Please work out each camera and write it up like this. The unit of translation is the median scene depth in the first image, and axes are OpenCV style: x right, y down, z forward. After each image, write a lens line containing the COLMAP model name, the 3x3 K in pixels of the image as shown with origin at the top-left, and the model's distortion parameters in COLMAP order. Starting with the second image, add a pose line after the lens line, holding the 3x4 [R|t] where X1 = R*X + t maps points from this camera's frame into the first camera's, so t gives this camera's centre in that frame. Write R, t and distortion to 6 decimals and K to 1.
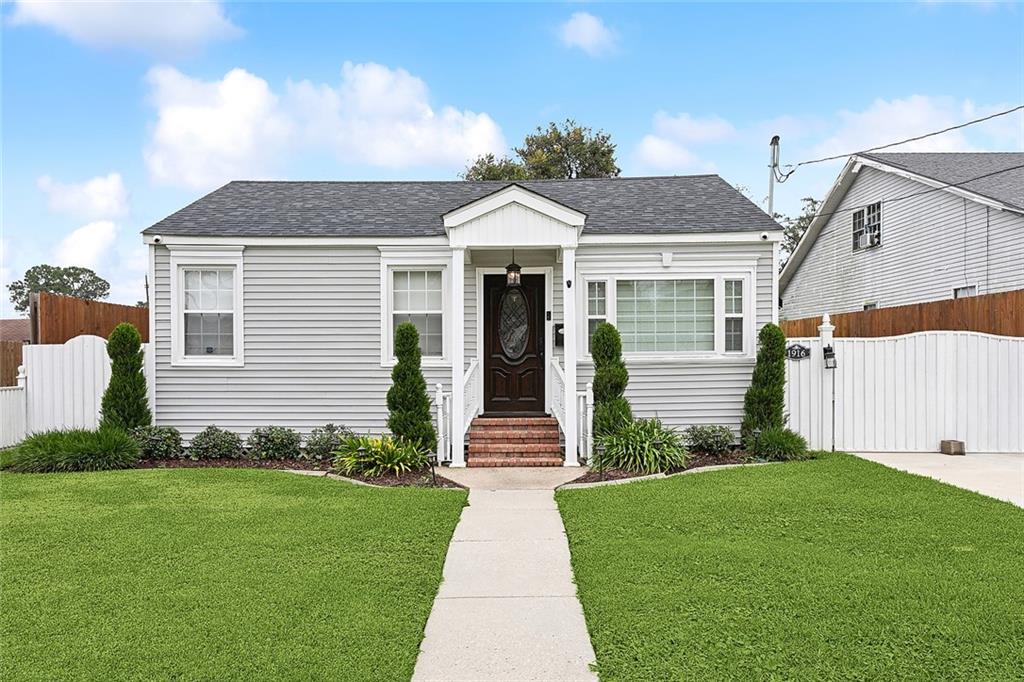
lens RADIAL K [[812.2, 0, 512.0], [0, 812.2, 341.0], [0, 0, 1]] dist [0.001187, -0.002534]
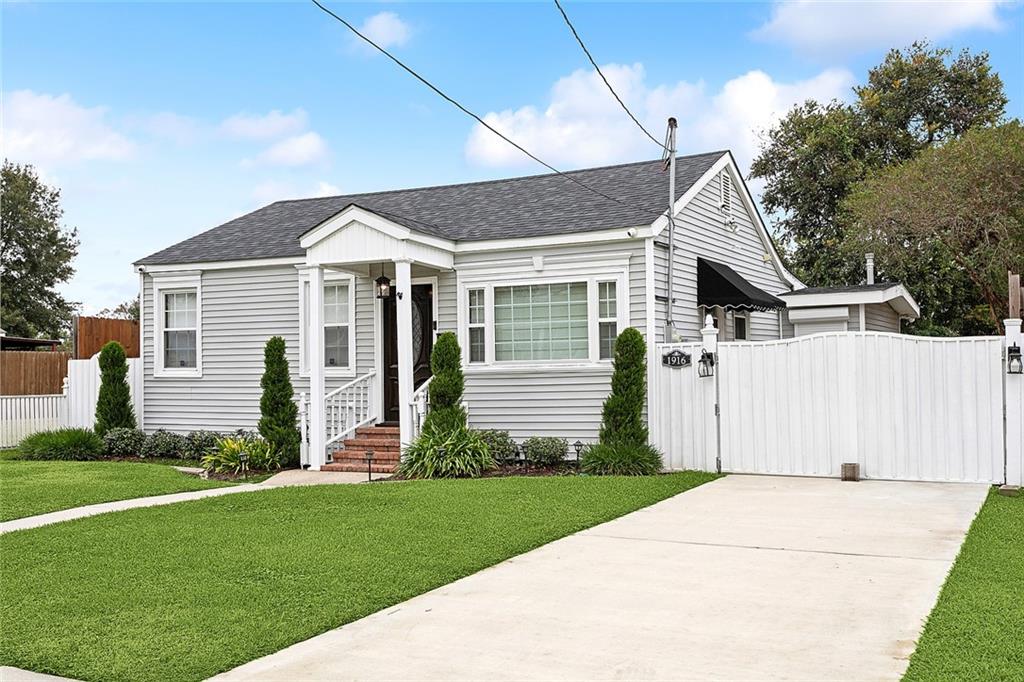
lens RADIAL K [[1057.8, 0, 512.0], [0, 1057.8, 341.0], [0, 0, 1]] dist [-0.002909, 0.001648]
pose [[0.895854, -0.018982, -0.443944, 0.707937], [0.017045, 0.999820, -0.008356, 0.000443], [0.444022, -0.000081, 0.896016, -0.123139]]
